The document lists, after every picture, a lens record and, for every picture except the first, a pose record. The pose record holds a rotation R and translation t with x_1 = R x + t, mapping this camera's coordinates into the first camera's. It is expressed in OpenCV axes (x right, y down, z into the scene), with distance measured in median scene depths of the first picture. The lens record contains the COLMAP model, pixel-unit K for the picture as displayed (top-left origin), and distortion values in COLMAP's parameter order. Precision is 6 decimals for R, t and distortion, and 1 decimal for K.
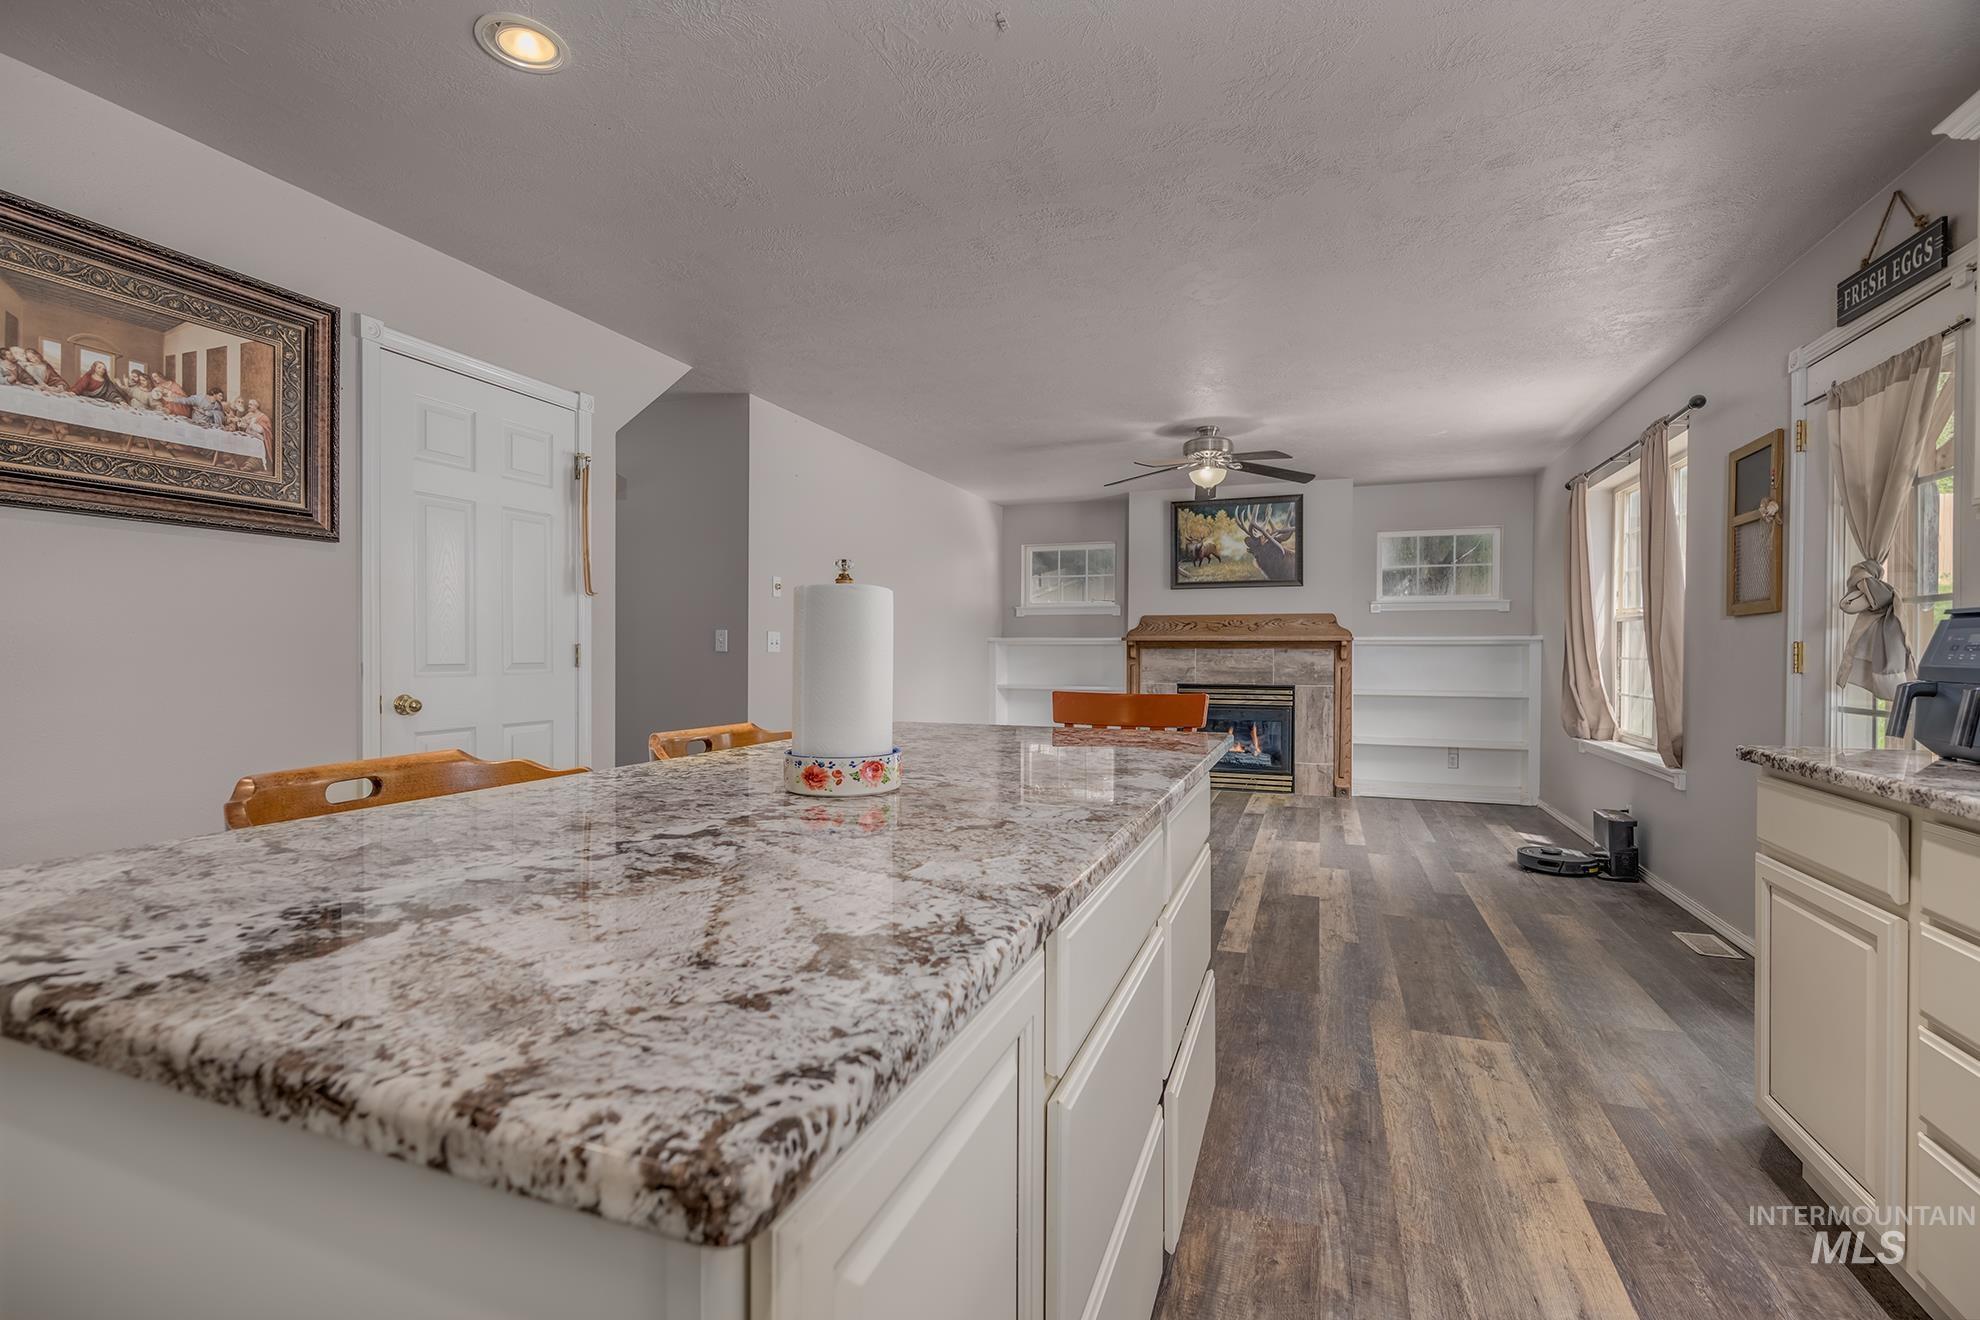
lens RADIAL K [[864.7, 0, 1018.9], [0, 864.7, 659.0], [0, 0, 1]] dist [0.000244, 0.000082]
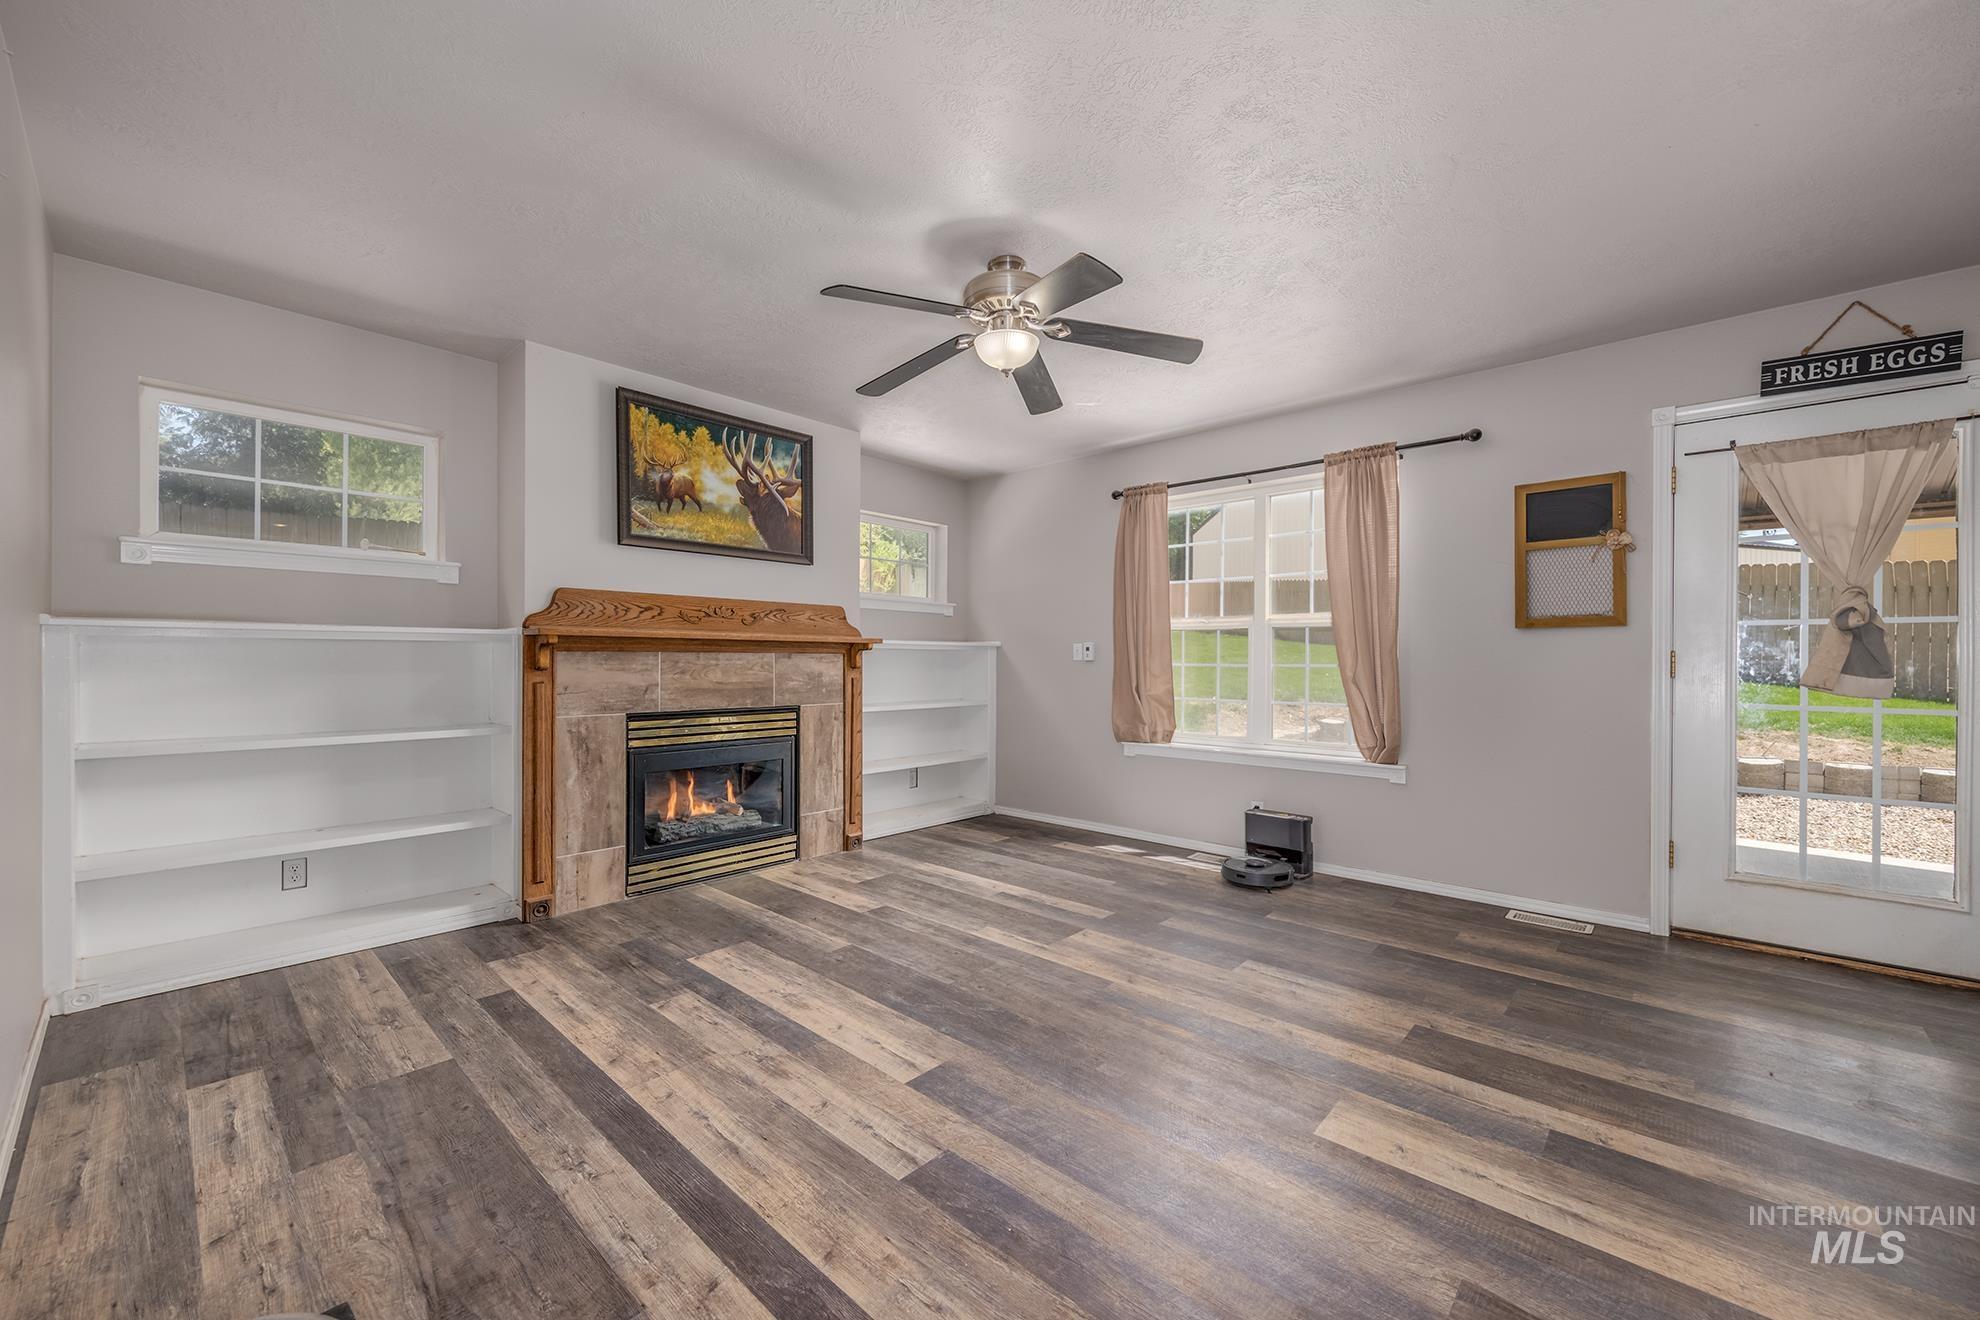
lens RADIAL K [[758.1, 0, 999.2], [0, 758.1, 663.5], [0, 0, 1]] dist [0.002561, -0.003251]
pose [[0.390035, -0.005694, 0.920782, -0.183422], [0.006656, 0.999972, 0.003364, -0.004409], [-0.920776, 0.004817, 0.390063, 0.604443]]
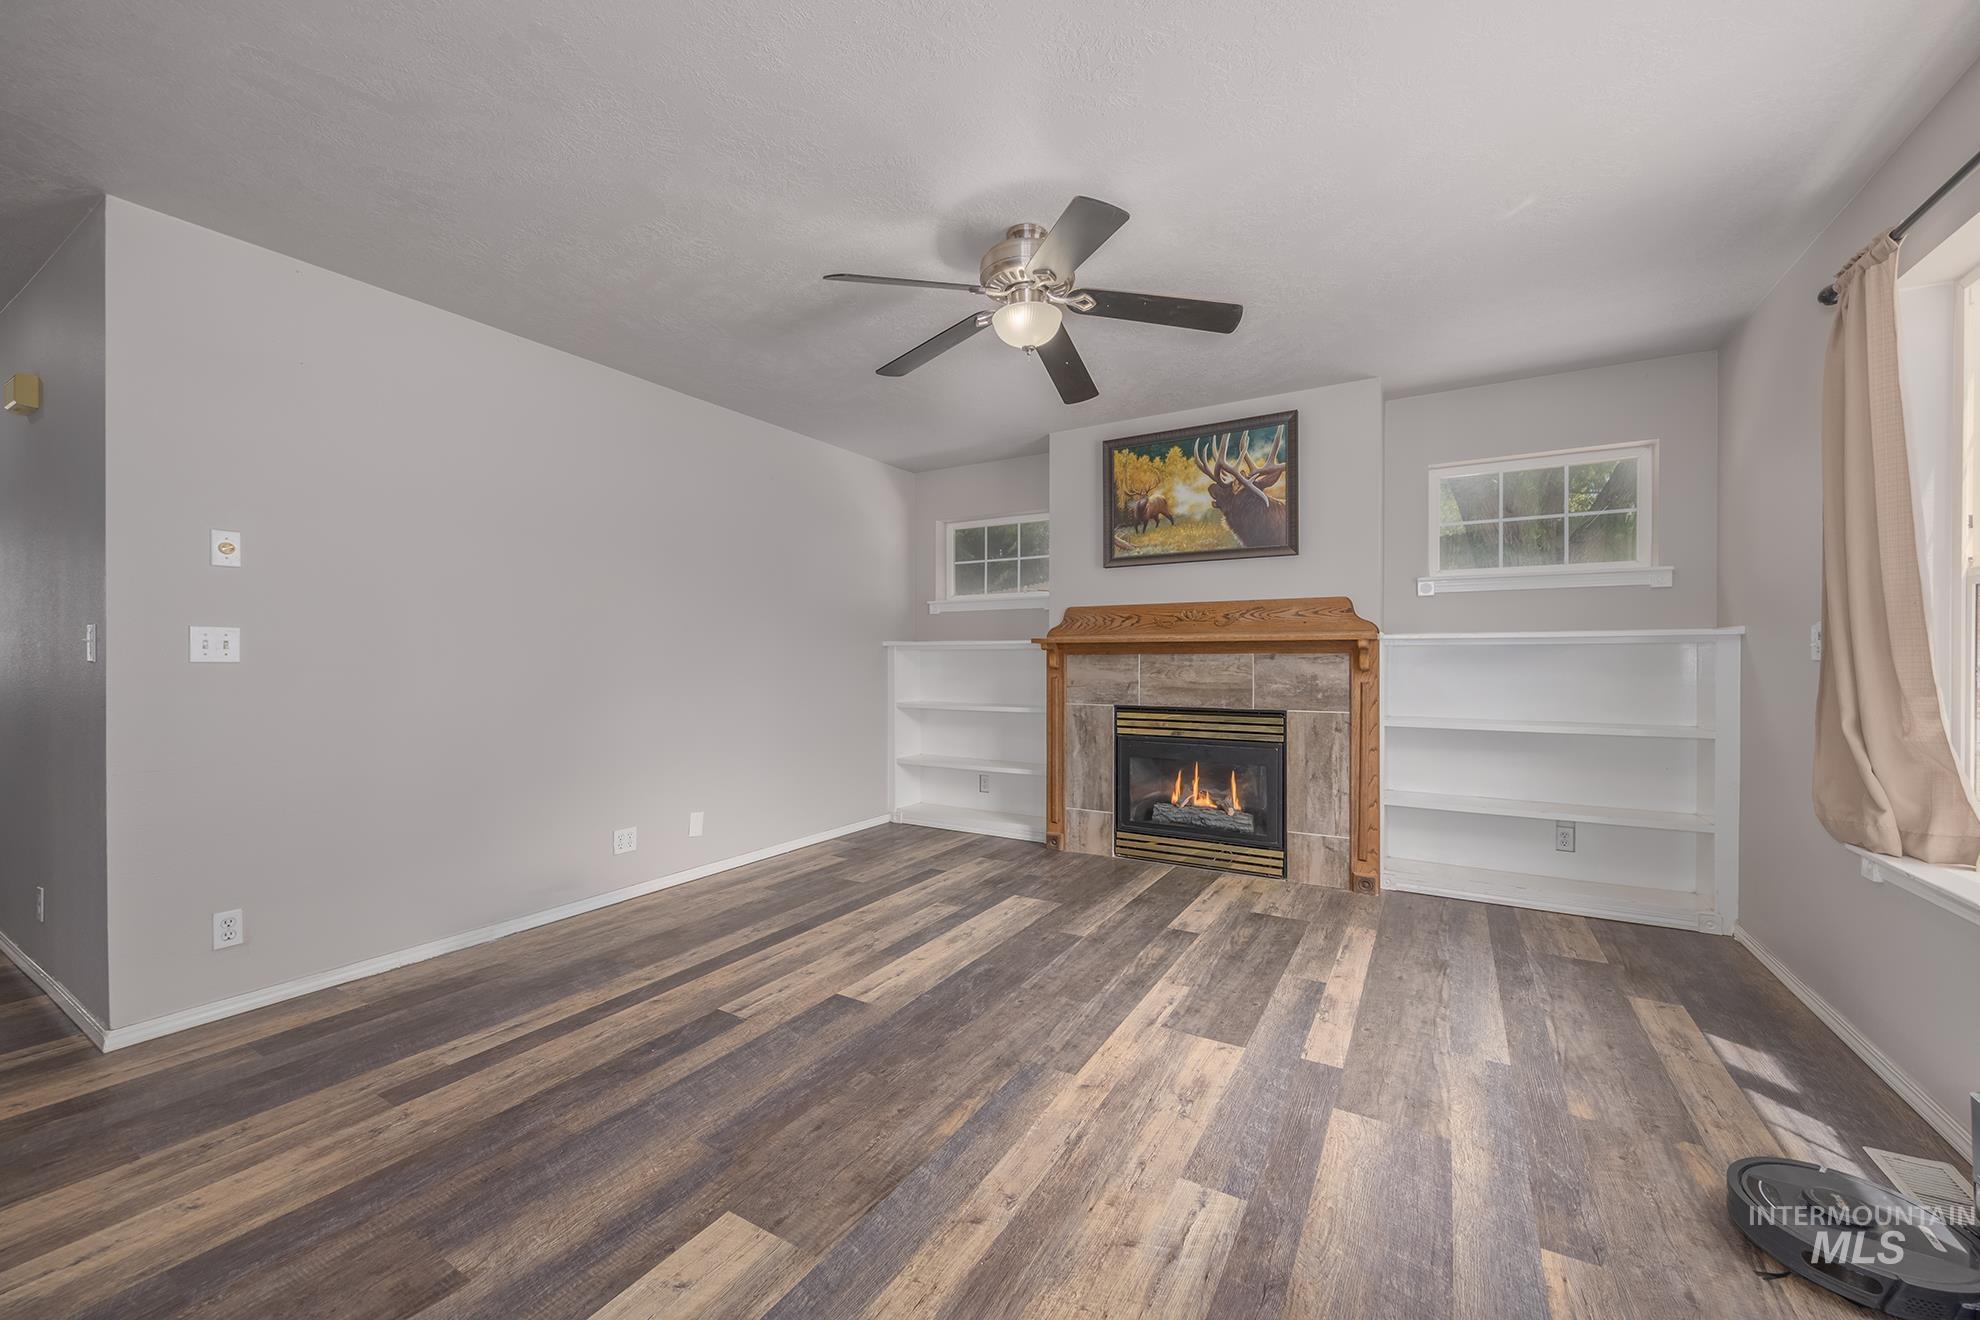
lens RADIAL K [[758.1, 0, 999.2], [0, 758.1, 663.5], [0, 0, 1]] dist [0.002561, -0.003251]
pose [[0.981702, -0.002740, -0.190404, 0.215260], [0.002026, 0.999990, -0.003941, -0.002502], [0.190413, 0.003483, 0.981698, 0.404133]]
